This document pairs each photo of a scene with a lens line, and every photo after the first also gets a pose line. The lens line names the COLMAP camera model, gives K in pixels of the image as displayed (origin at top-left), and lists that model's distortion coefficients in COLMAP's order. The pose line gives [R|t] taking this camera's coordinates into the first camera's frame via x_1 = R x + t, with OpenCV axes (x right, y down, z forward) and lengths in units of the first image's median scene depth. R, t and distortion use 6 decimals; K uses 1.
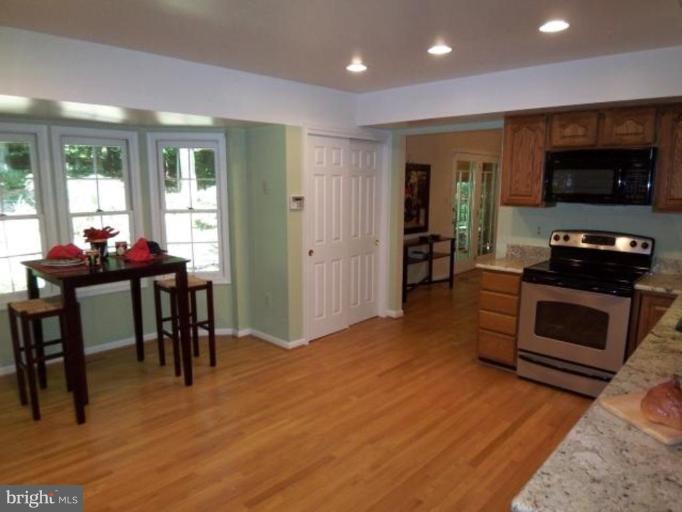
lens RADIAL K [[462.3, 0, 338.9], [0, 462.3, 251.4], [0, 0, 1]] dist [-0.016621, -0.016331]
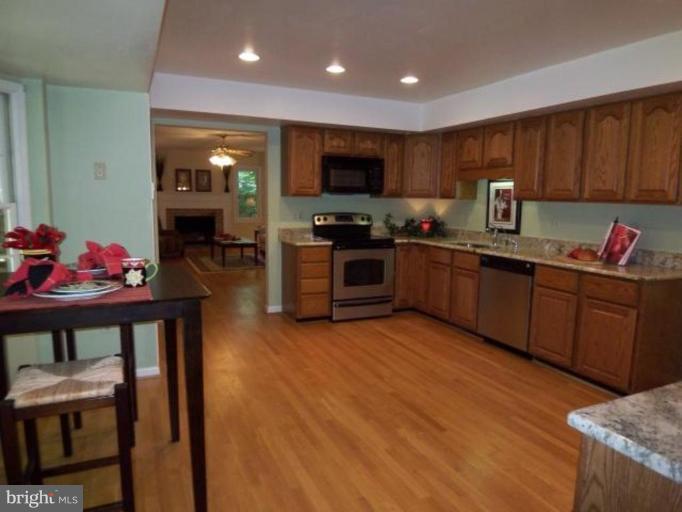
lens RADIAL K [[462.3, 0, 336.9], [0, 462.3, 259.8], [0, 0, 1]] dist [-0.016621, -0.016331]
pose [[0.381353, -0.125166, 0.915917, -0.869736], [0.123206, 0.988834, 0.083832, -0.021038], [-0.916182, 0.080877, 0.392516, 0.465112]]
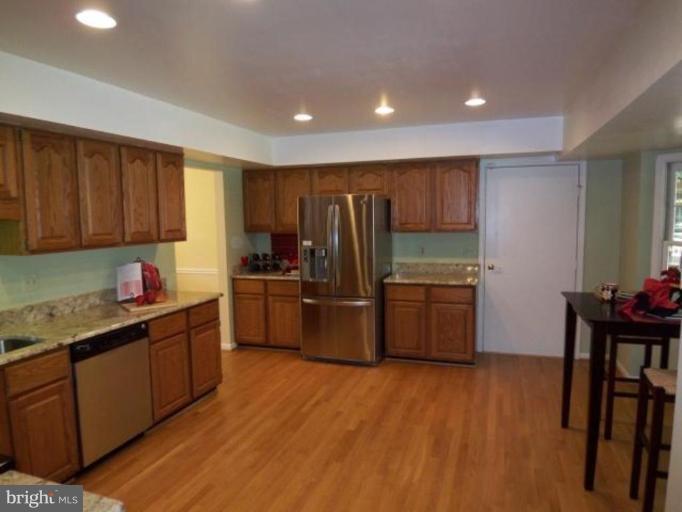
lens RADIAL K [[462.3, 0, 339.9], [0, 462.3, 262.2], [0, 0, 1]] dist [-0.016621, -0.016331]
pose [[-0.907289, 0.051312, -0.417365, 0.315806], [-0.053059, 0.970625, 0.234674, -0.212161], [0.417147, 0.235062, -0.877915, 1.398274]]
